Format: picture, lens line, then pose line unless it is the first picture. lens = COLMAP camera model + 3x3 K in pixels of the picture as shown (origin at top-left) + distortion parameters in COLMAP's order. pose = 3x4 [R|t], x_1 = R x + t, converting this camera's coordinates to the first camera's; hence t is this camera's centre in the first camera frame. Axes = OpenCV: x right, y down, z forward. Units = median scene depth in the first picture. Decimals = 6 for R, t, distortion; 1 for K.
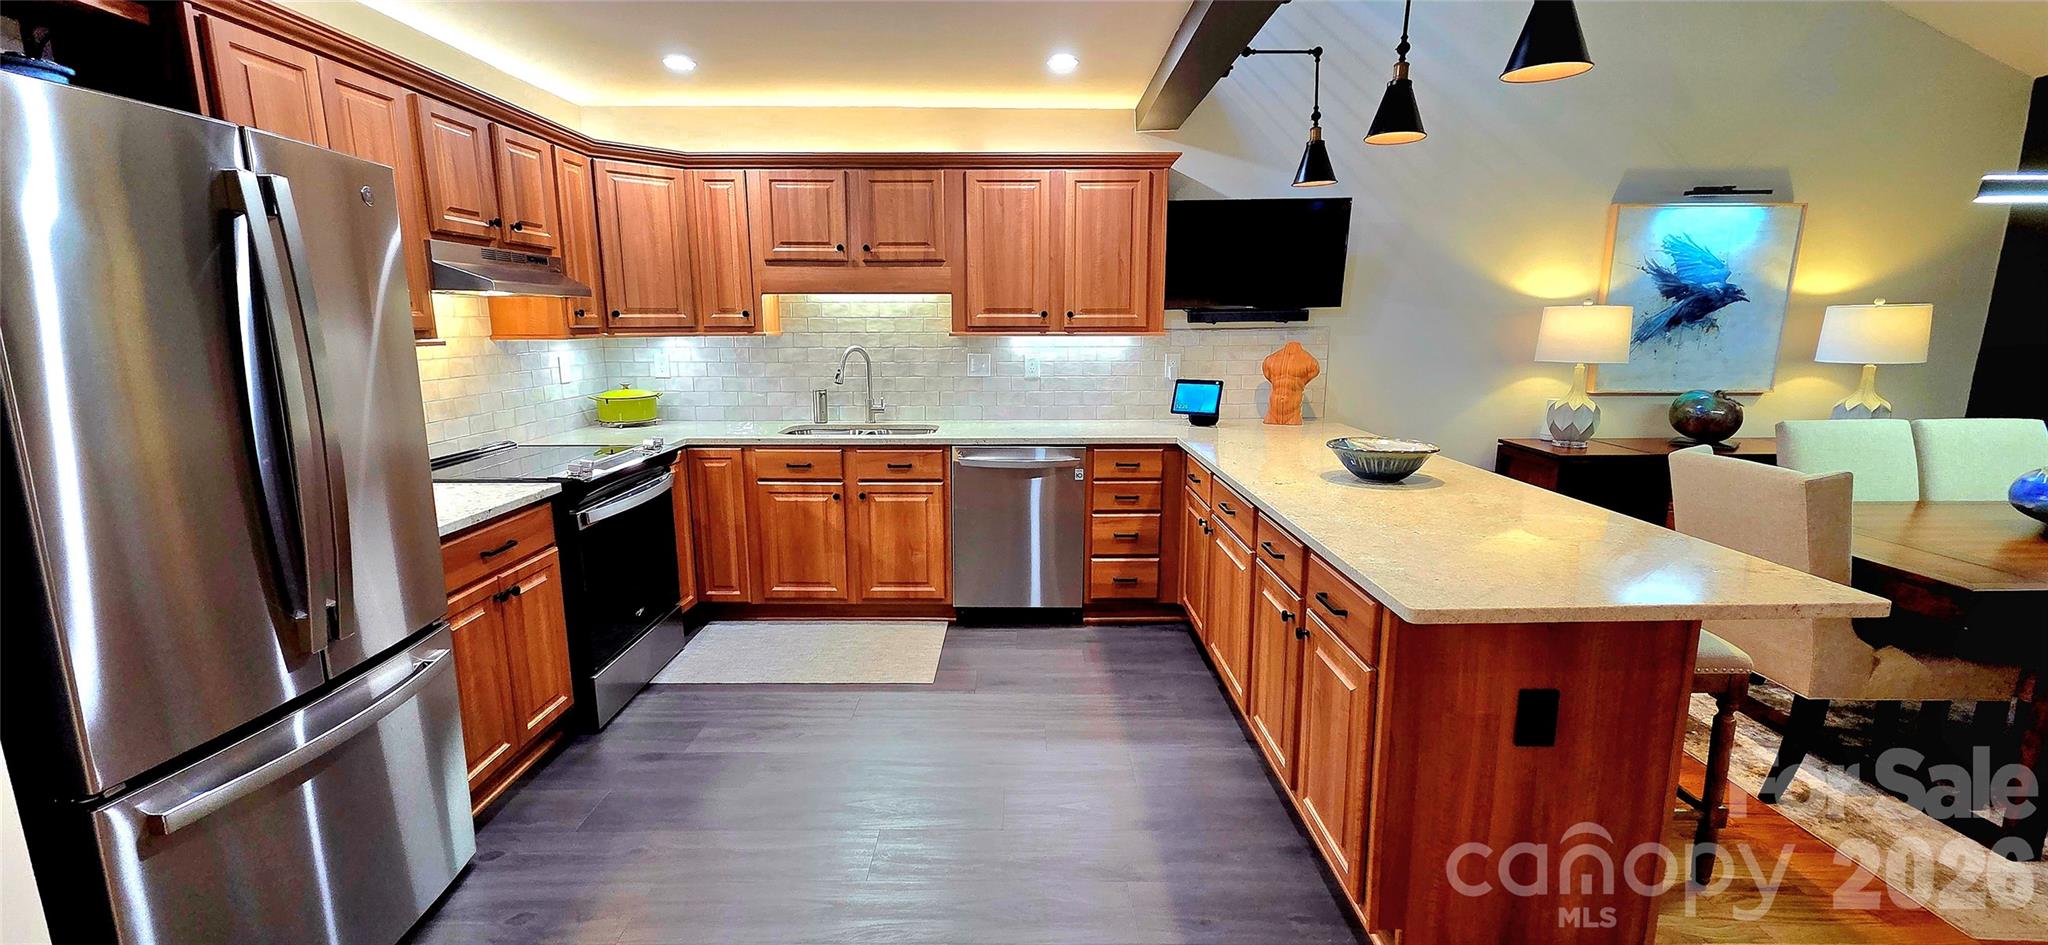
lens RADIAL K [[822.9, 0, 1015.7], [0, 822.9, 474.7], [0, 0, 1]] dist [0.000718, 0.000069]
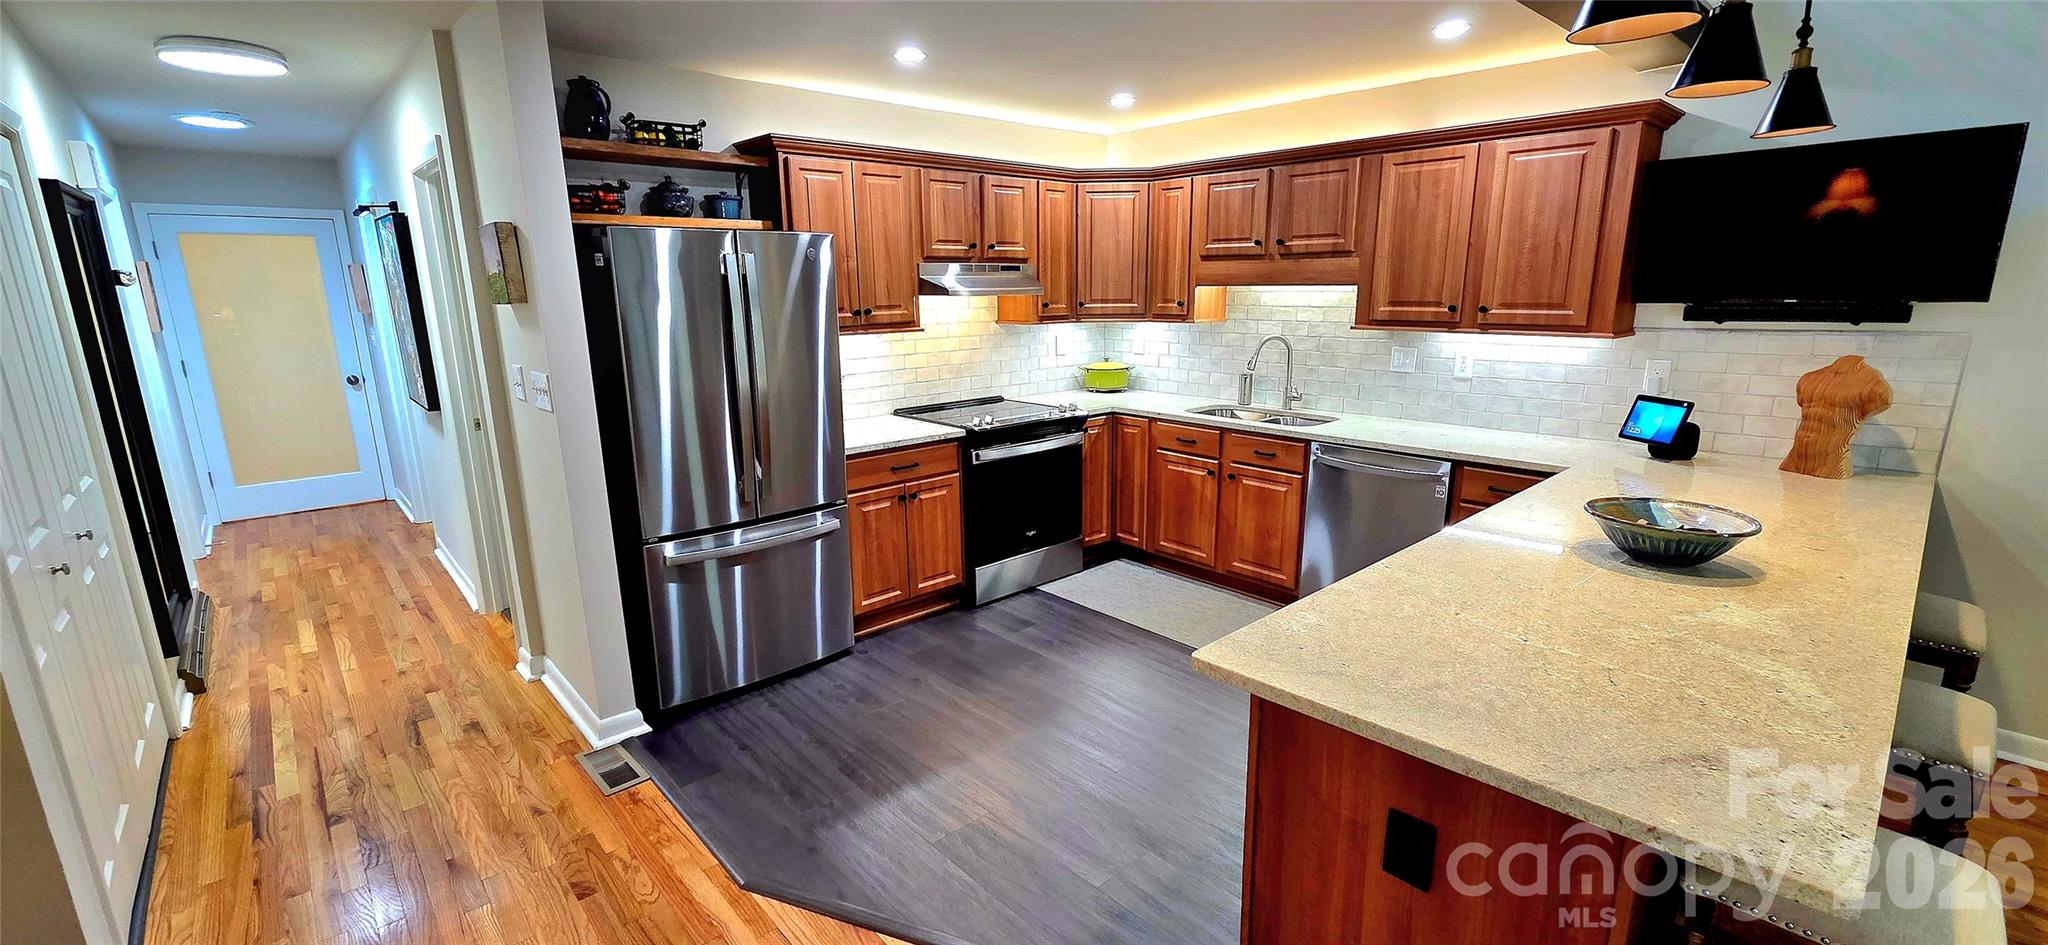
lens RADIAL K [[818.7, 0, 1024.0], [0, 818.7, 472.5], [0, 0, 1]] dist [-0.000676, -0.000155]
pose [[0.681521, 0.158832, -0.714354, 0.386989], [-0.126605, 0.987033, 0.098675, -0.049406], [0.720764, 0.023191, 0.692793, 0.058391]]
